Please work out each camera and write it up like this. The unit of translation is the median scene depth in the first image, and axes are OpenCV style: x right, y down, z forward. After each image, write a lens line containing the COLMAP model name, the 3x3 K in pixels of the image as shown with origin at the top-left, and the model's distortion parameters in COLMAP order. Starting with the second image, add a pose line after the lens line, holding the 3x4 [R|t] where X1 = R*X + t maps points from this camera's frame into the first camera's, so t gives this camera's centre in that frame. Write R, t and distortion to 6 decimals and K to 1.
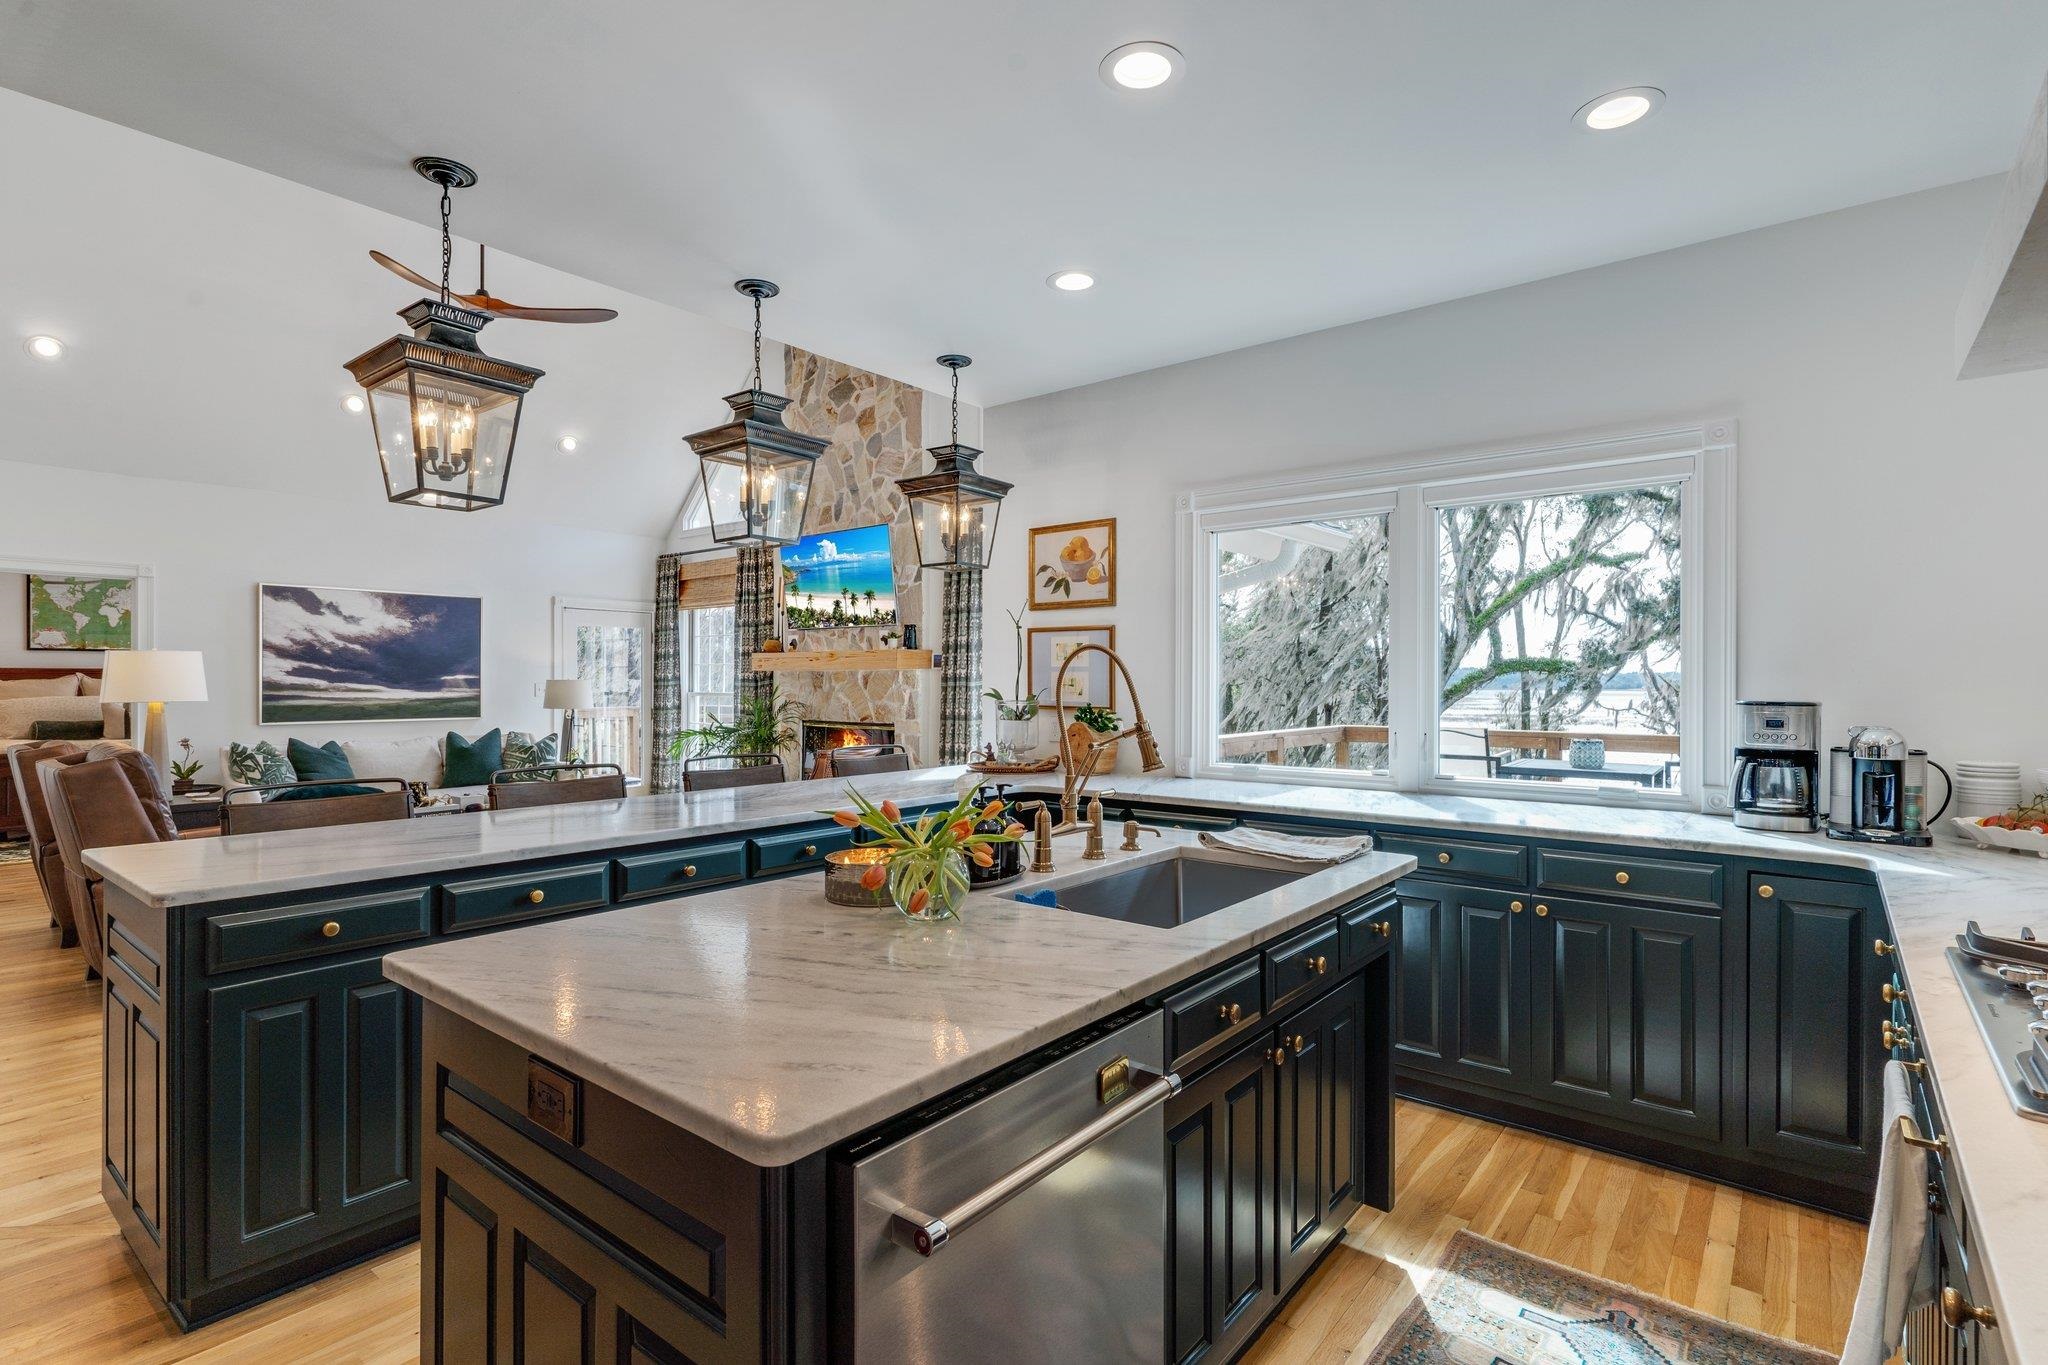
lens RADIAL K [[983.1, 0, 1017.1], [0, 983.1, 683.4], [0, 0, 1]] dist [-0.000187, -0.000731]
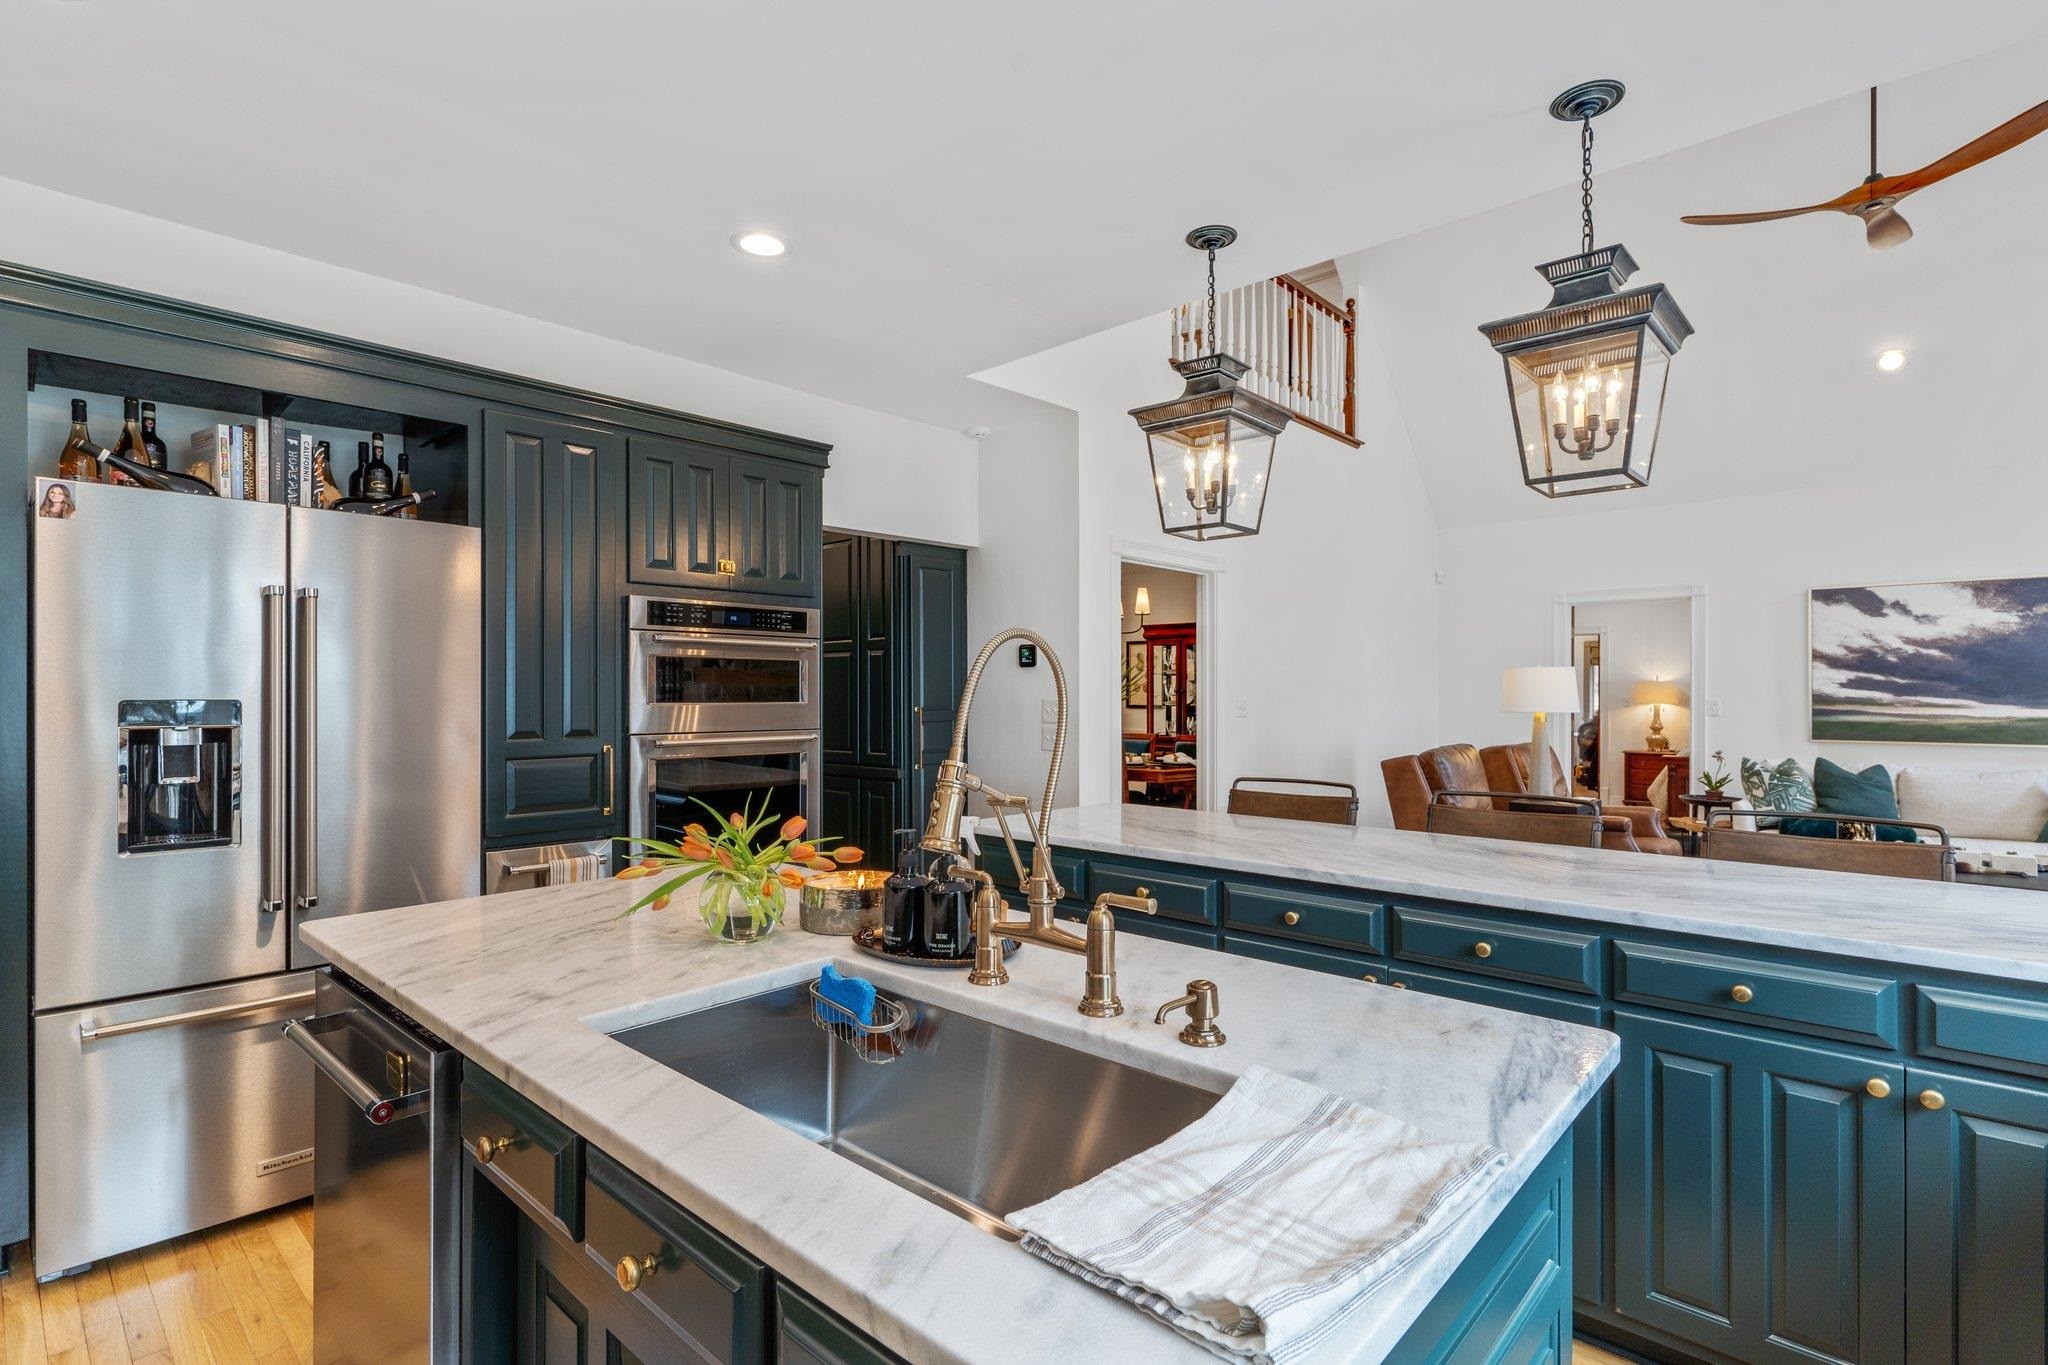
lens RADIAL K [[983.0, 0, 1017.3], [0, 983.0, 679.3], [0, 0, 1]] dist [0.000258, 0.000334]
pose [[-0.068596, -0.014808, -0.997535, 0.191431], [-0.003827, 0.999886, -0.014579, 0.000112], [0.997637, 0.002817, -0.068645, 0.301681]]
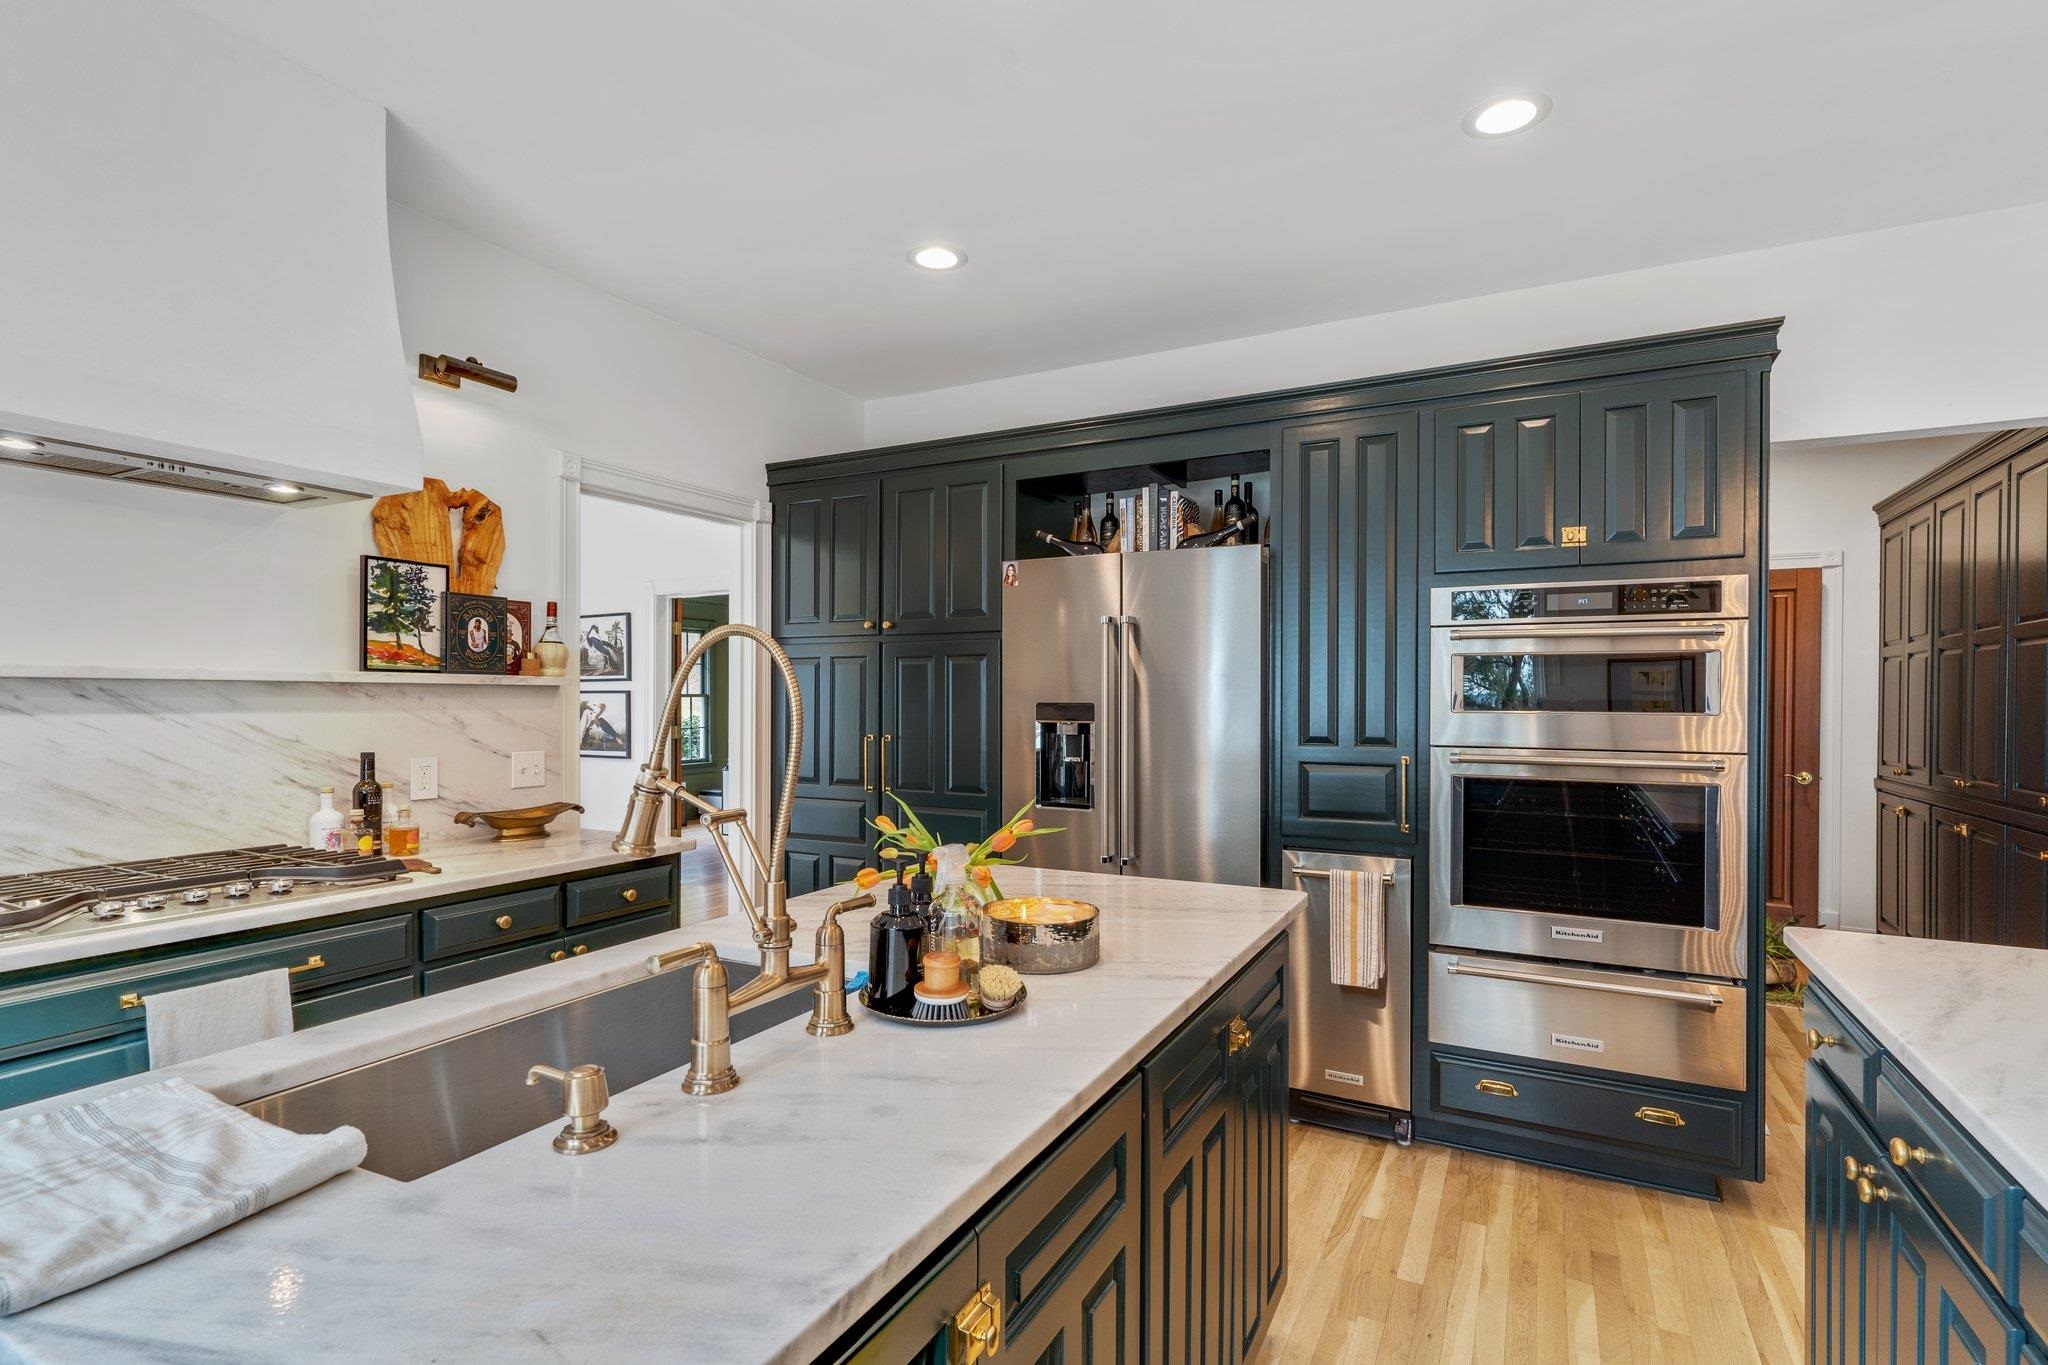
lens RADIAL K [[992.3, 0, 1019.5], [0, 992.3, 694.9], [0, 0, 1]] dist [-0.003301, -0.000692]
pose [[-0.981397, -0.003965, -0.191950, 0.010099], [-0.004064, 0.999992, 0.000123, -0.000403], [0.191948, 0.000901, -0.981405, 0.445593]]
